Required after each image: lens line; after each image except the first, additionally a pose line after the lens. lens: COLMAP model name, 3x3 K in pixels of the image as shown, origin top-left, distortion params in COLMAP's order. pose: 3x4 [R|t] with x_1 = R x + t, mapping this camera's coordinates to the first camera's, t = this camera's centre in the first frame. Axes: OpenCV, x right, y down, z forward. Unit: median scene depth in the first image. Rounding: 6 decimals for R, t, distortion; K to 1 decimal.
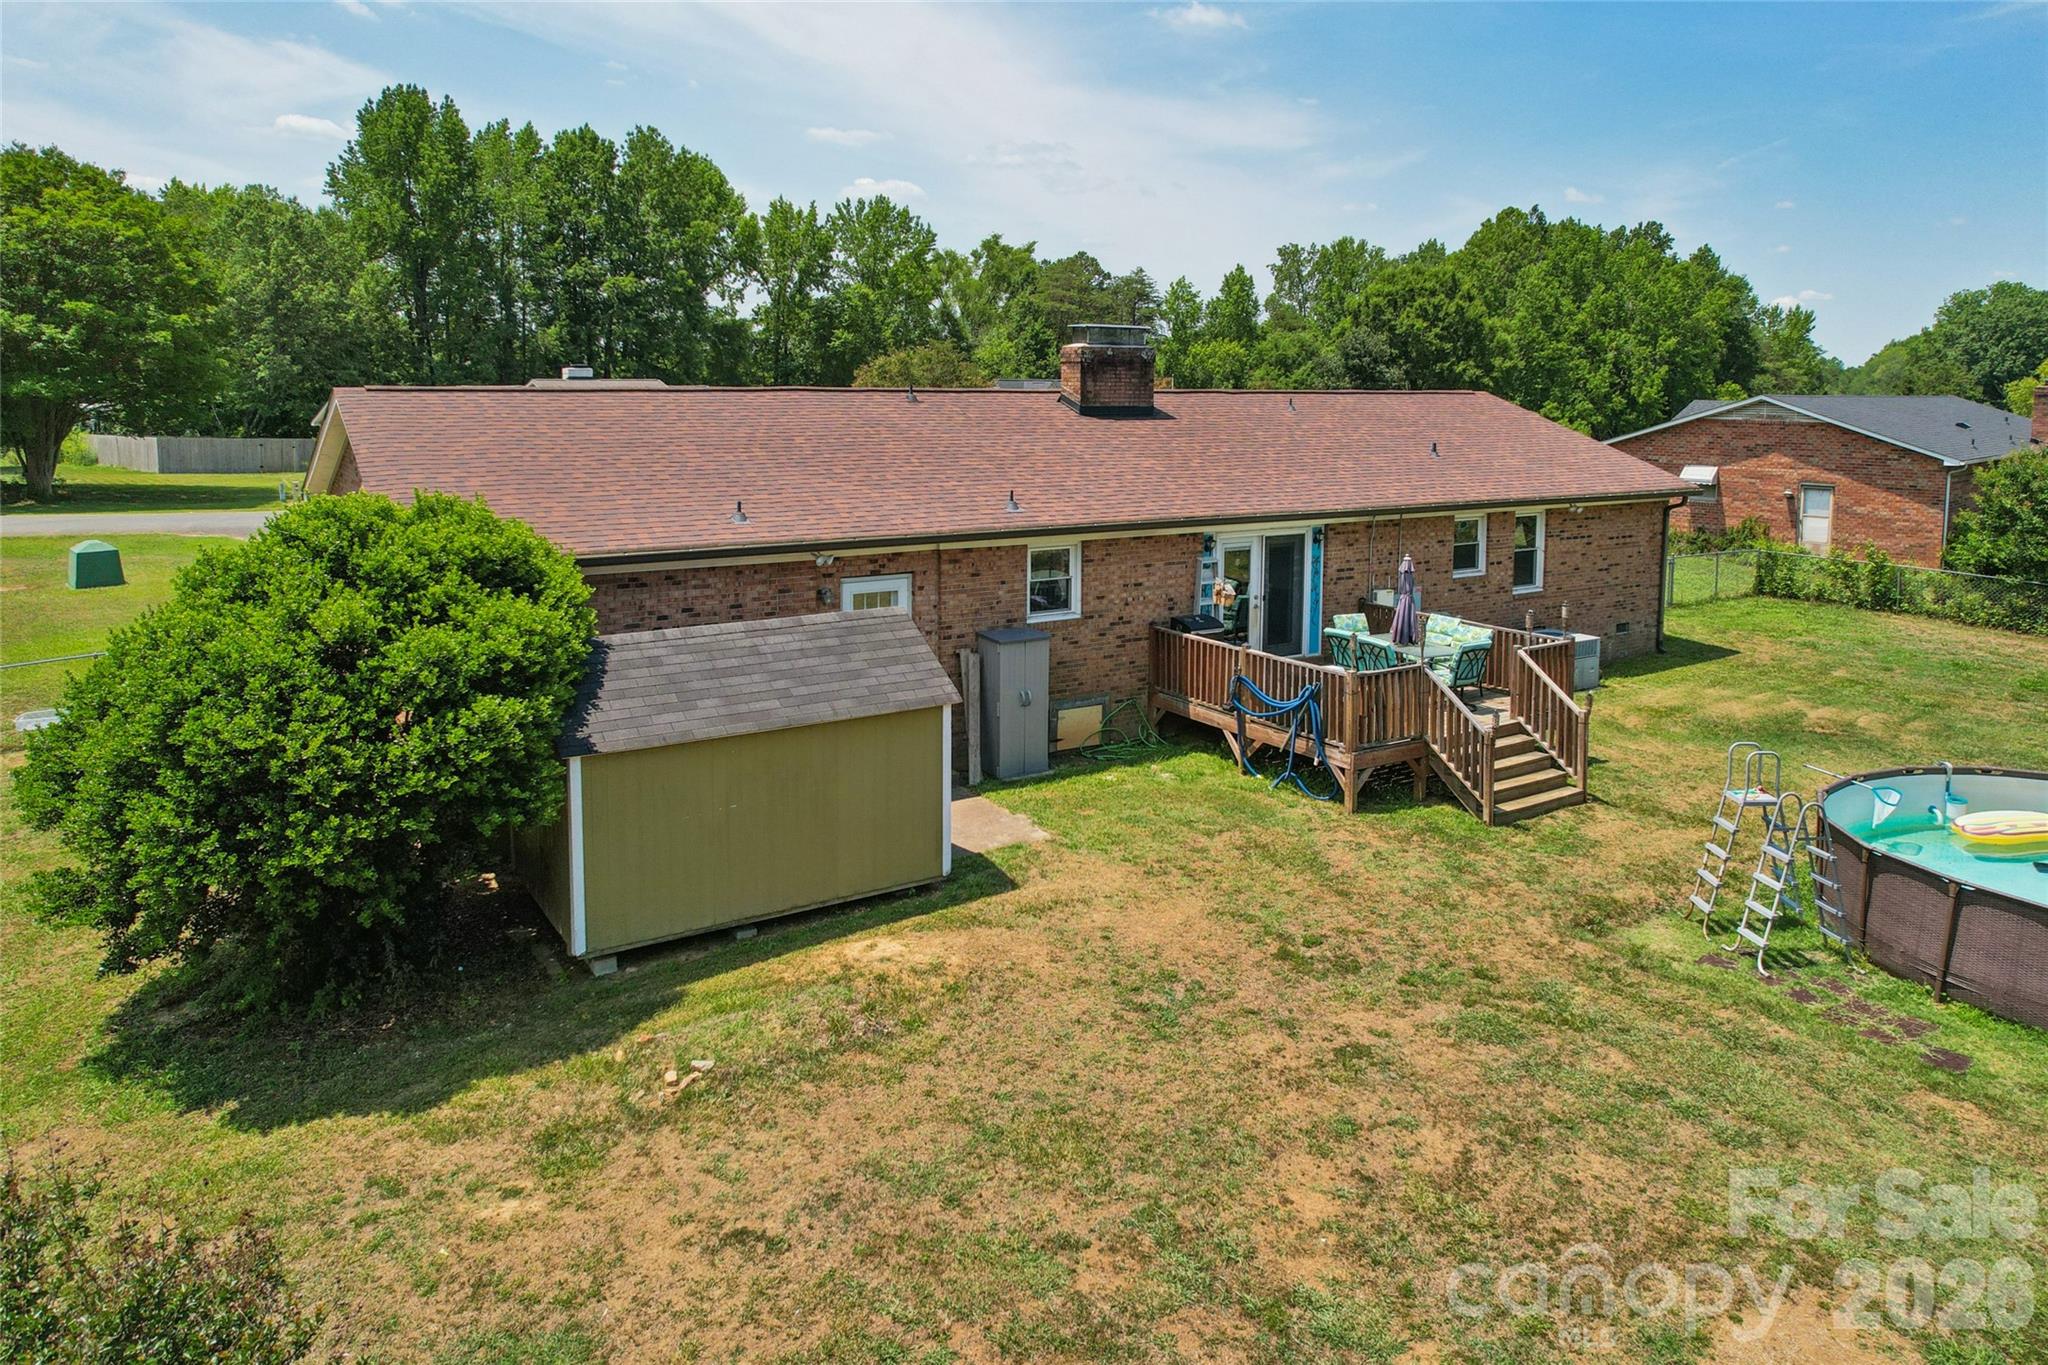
lens RADIAL K [[1377.7, 0, 1031.8], [0, 1377.7, 475.5], [0, 0, 1]] dist [-0.075613, 0.055034]
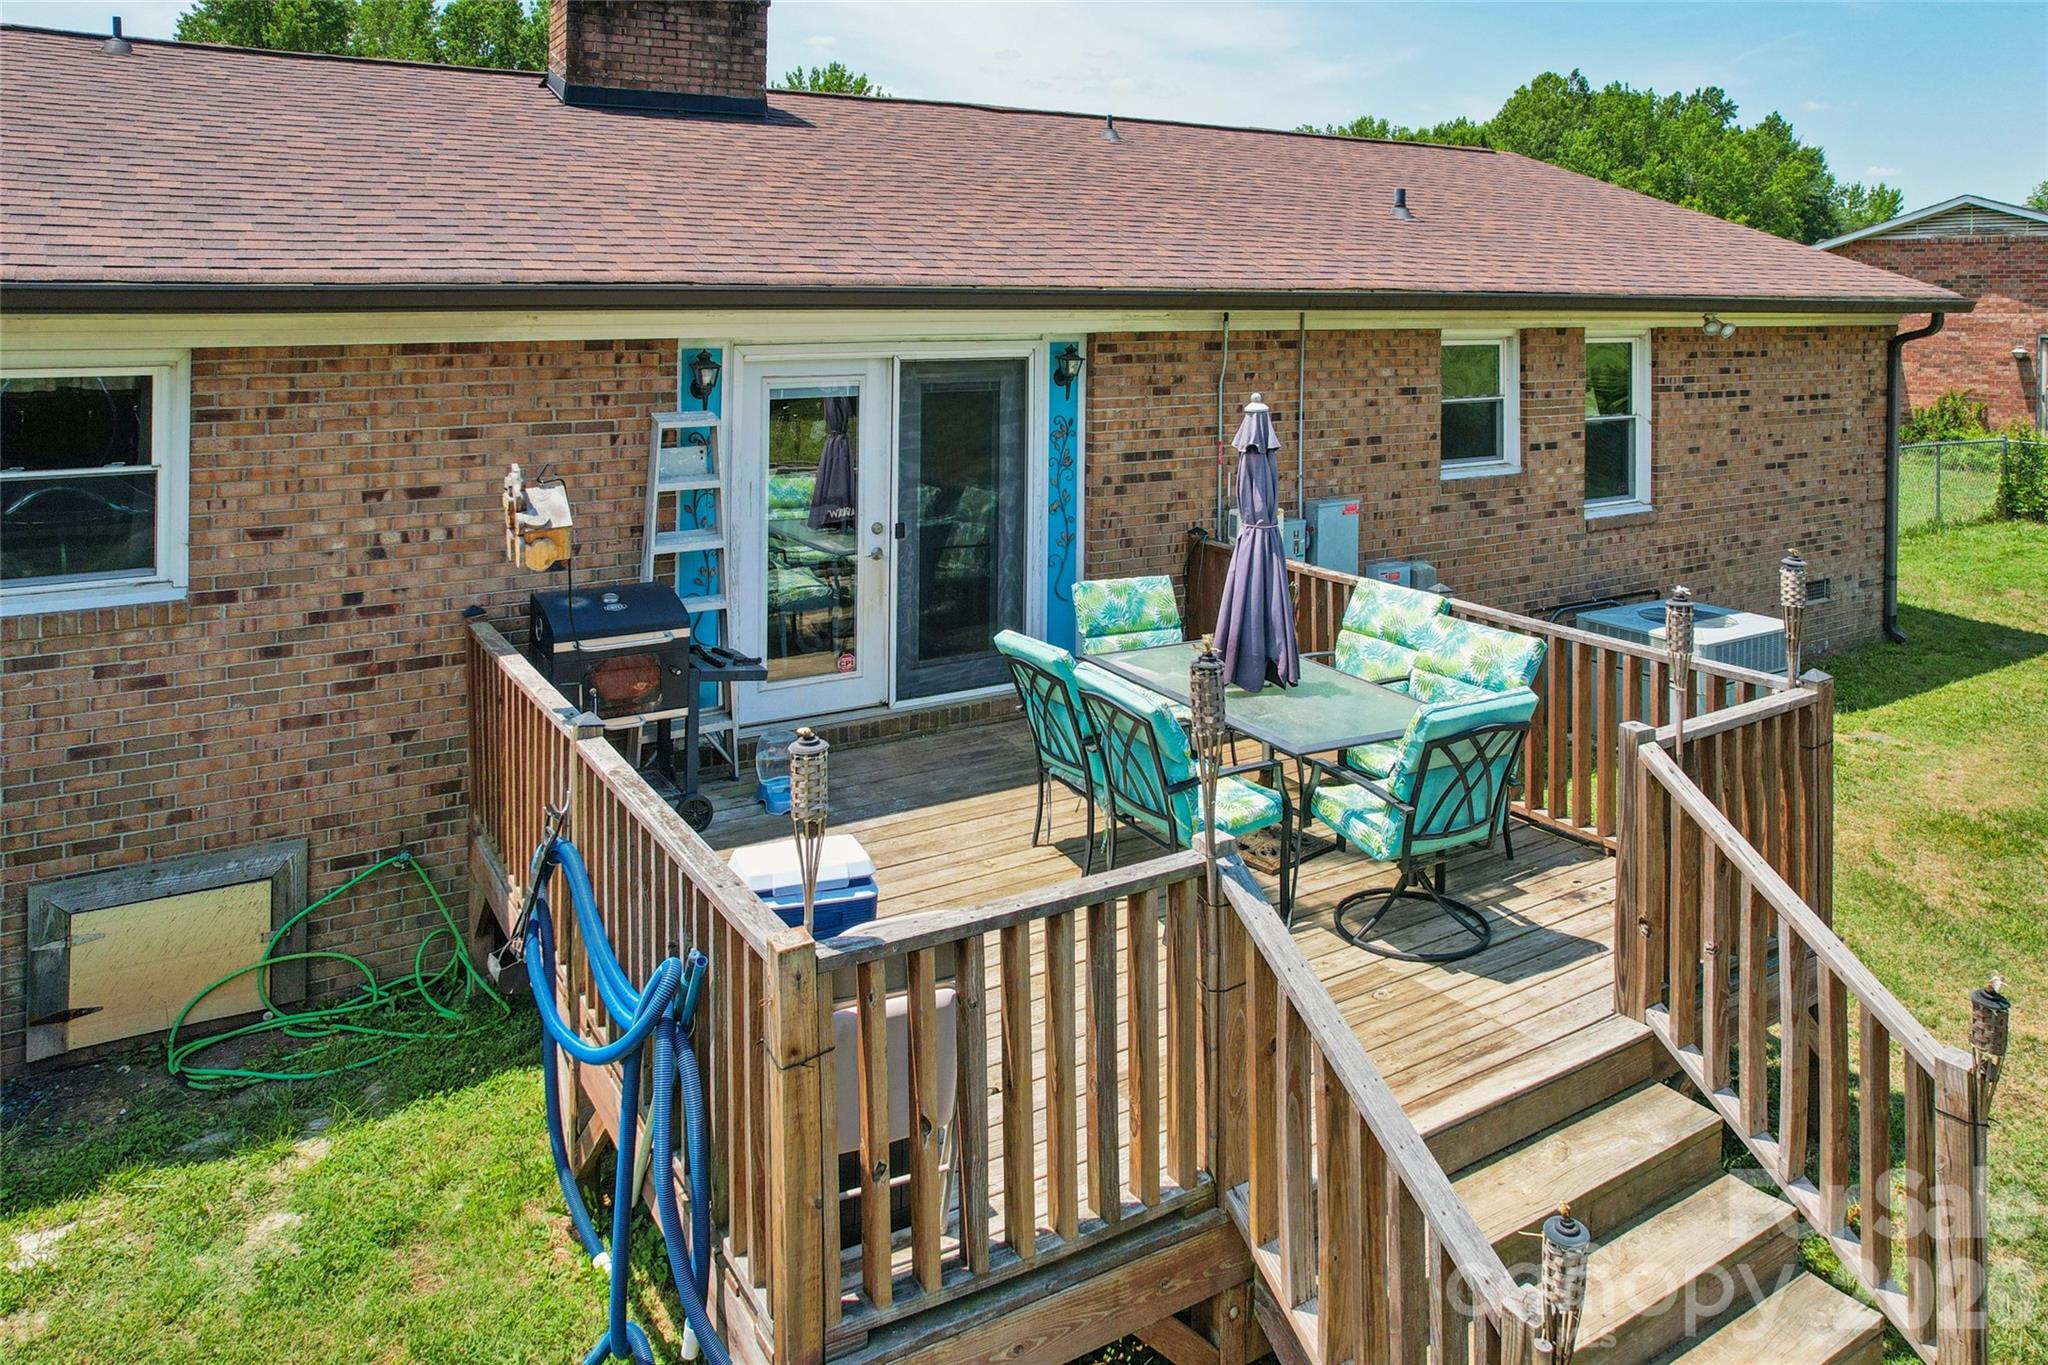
lens RADIAL K [[1385.9, 0, 1044.2], [0, 1385.9, 276.5], [0, 0, 1]] dist [-0.005946, -0.000050]
pose [[0.999884, -0.003257, -0.014895, 0.168101], [0.002019, 0.996601, -0.082354, 0.041194], [0.015113, 0.082314, 0.996492, 0.495324]]
